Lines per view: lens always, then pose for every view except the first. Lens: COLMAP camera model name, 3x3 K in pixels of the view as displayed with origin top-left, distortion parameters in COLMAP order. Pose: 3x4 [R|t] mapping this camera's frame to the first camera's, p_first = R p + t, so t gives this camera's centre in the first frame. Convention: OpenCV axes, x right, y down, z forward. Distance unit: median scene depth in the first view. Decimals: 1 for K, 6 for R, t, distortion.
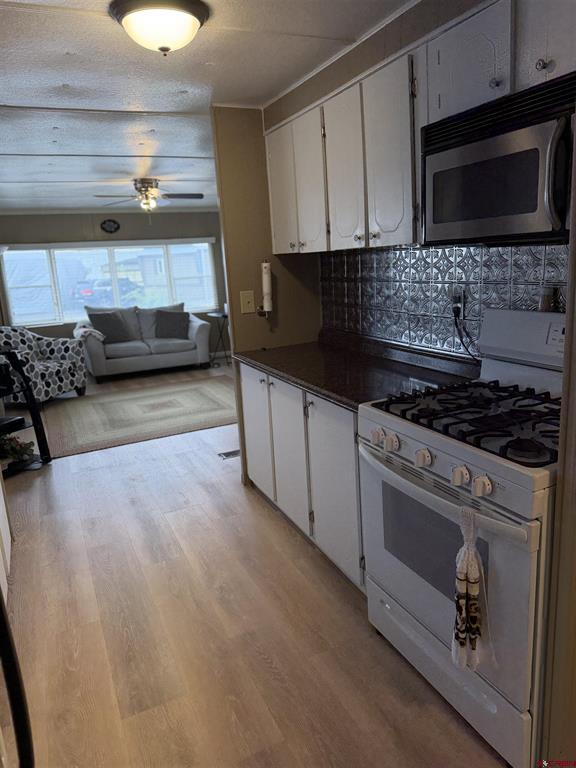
lens RADIAL K [[536.4, 0, 288.0], [0, 536.4, 384.0], [0, 0, 1]] dist [0.114707, -0.185417]
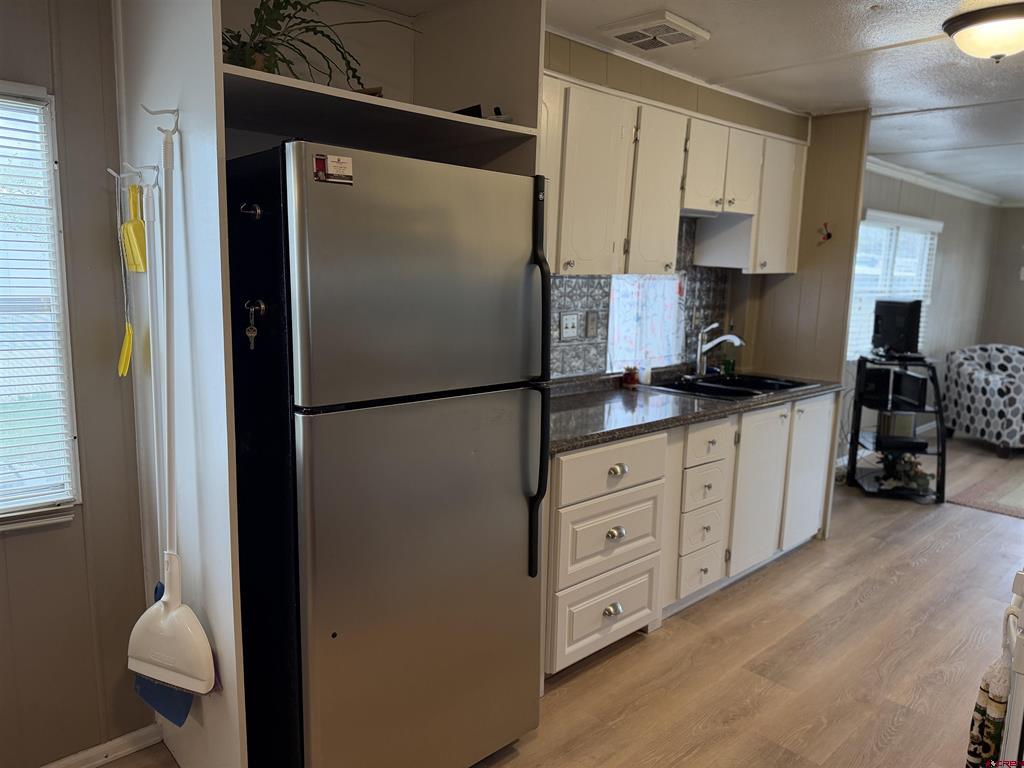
lens RADIAL K [[715.2, 0, 512.0], [0, 715.2, 384.0], [0, 0, 1]] dist [0.114707, -0.185417]
pose [[0.320637, 0.222389, -0.920726, 0.387248], [-0.263581, 0.954602, 0.138781, -0.014105], [0.909790, 0.198187, 0.364698, -0.047789]]
